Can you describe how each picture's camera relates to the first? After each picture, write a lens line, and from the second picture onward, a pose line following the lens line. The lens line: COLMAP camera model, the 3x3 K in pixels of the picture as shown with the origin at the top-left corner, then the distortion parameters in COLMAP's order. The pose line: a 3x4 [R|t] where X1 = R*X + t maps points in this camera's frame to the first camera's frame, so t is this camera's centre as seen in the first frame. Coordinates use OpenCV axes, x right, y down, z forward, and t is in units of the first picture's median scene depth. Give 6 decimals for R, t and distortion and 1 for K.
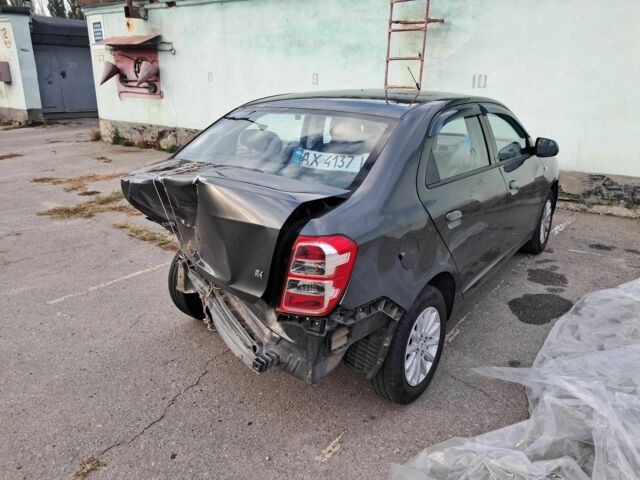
lens RADIAL K [[504.9, 0, 333.7], [0, 504.9, 246.4], [0, 0, 1]] dist [0.004104, -0.002350]
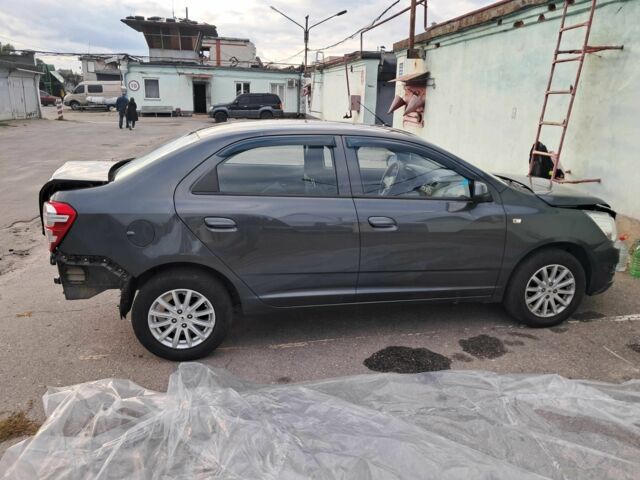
lens RADIAL K [[504.9, 0, 324.7], [0, 504.9, 236.1], [0, 0, 1]] dist [0.004104, -0.002350]
pose [[0.708577, 0.190386, -0.679464, 0.669560], [-0.242359, 0.970000, 0.019051, -0.059645], [0.662707, 0.151175, 0.733462, 0.156333]]
